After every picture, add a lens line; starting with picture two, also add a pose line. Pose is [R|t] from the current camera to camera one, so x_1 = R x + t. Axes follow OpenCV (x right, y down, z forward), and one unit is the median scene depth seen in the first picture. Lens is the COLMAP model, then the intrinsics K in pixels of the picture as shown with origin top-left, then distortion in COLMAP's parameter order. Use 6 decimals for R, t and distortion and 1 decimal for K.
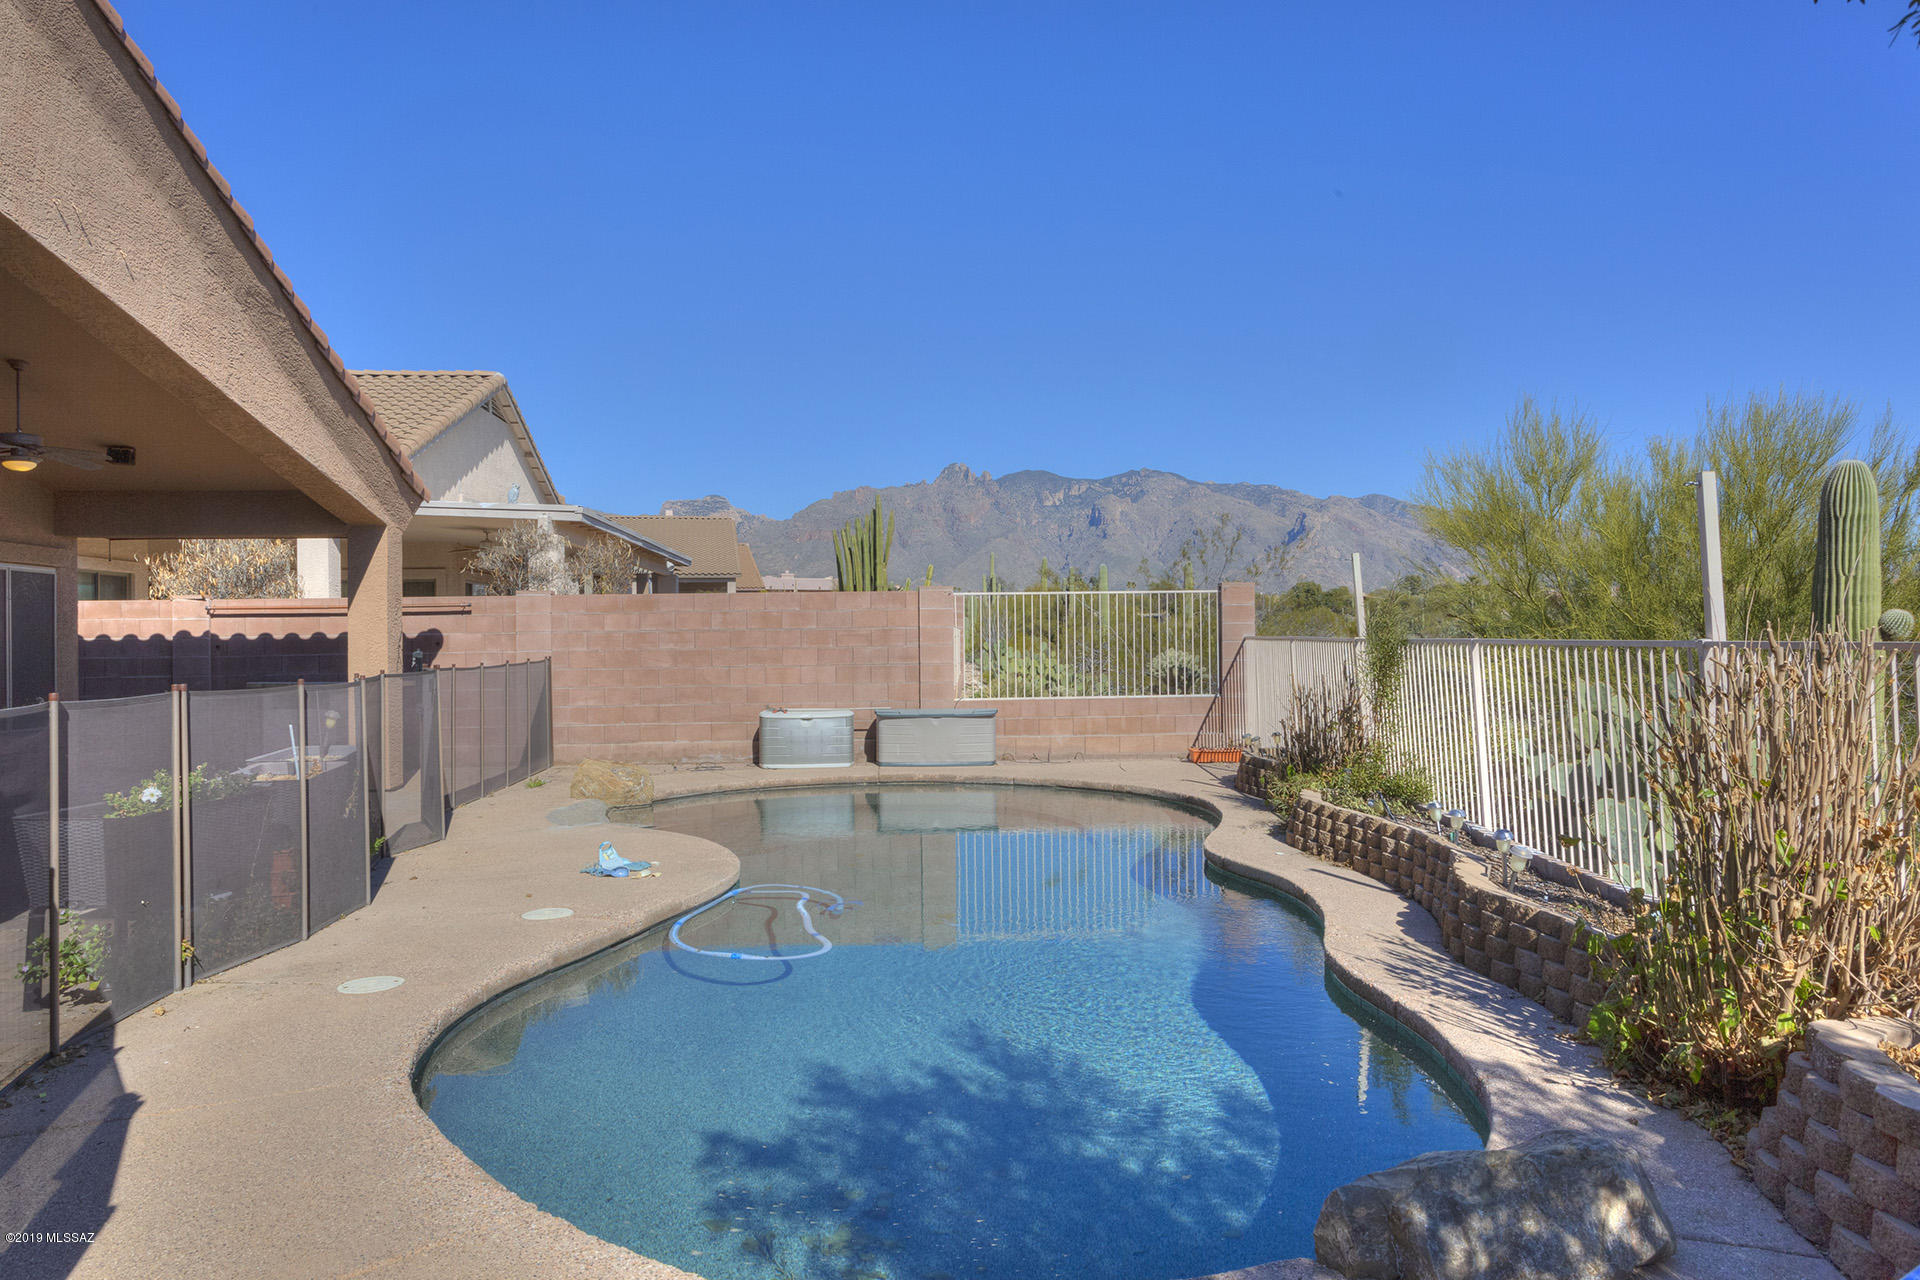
lens RADIAL K [[1278.7, 0, 957.5], [0, 1278.7, 618.9], [0, 0, 1]] dist [0.003748, 0.004311]
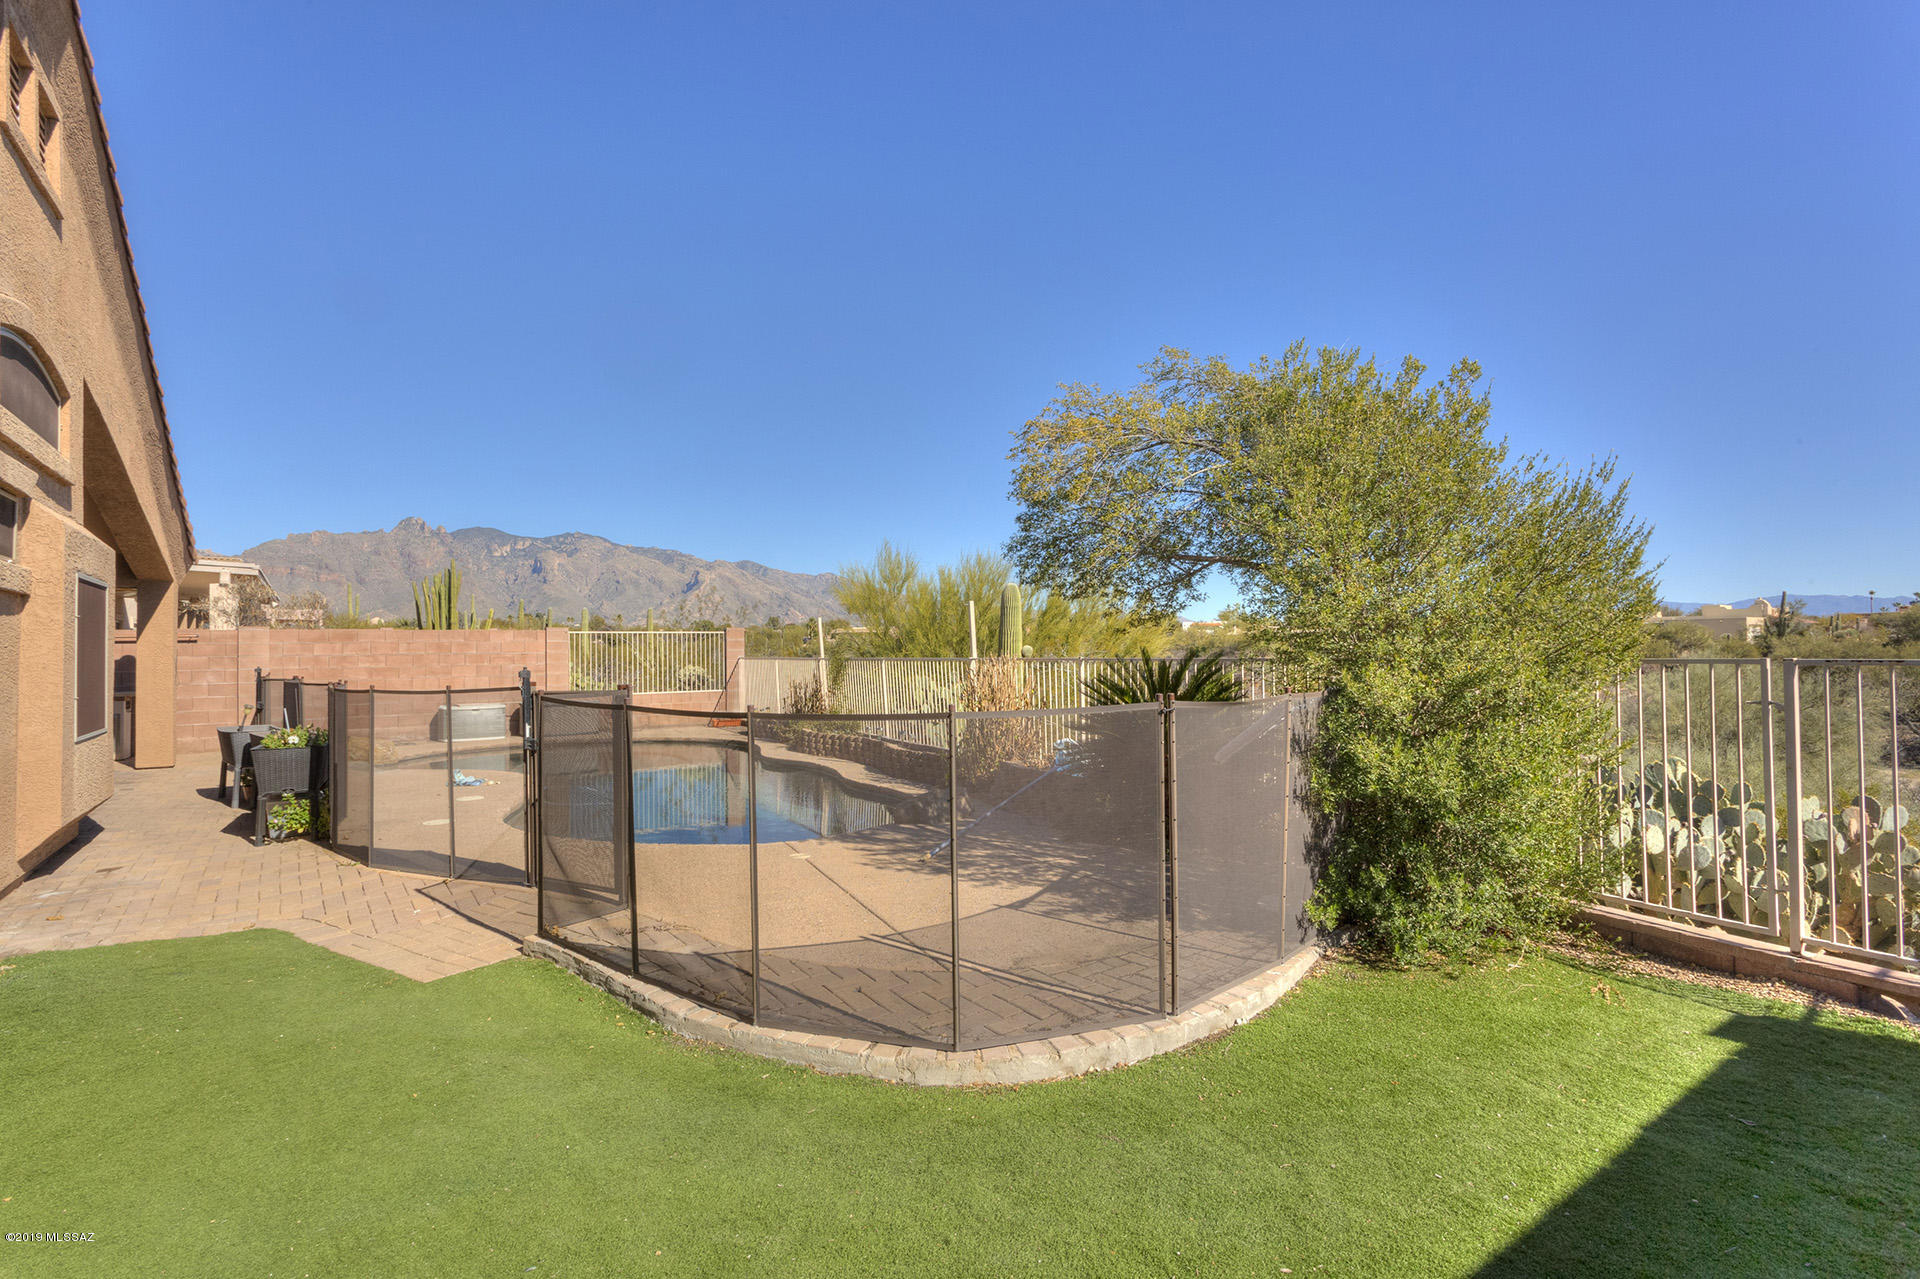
lens RADIAL K [[904.2, 0, 949.5], [0, 904.2, 640.7], [0, 0, 1]] dist [0.000688, 0.001241]
pose [[0.858944, 0.006602, 0.512027, -0.180905], [-0.003823, 0.999972, -0.006482, -0.002864], [-0.512056, 0.003610, 0.858945, -0.261885]]
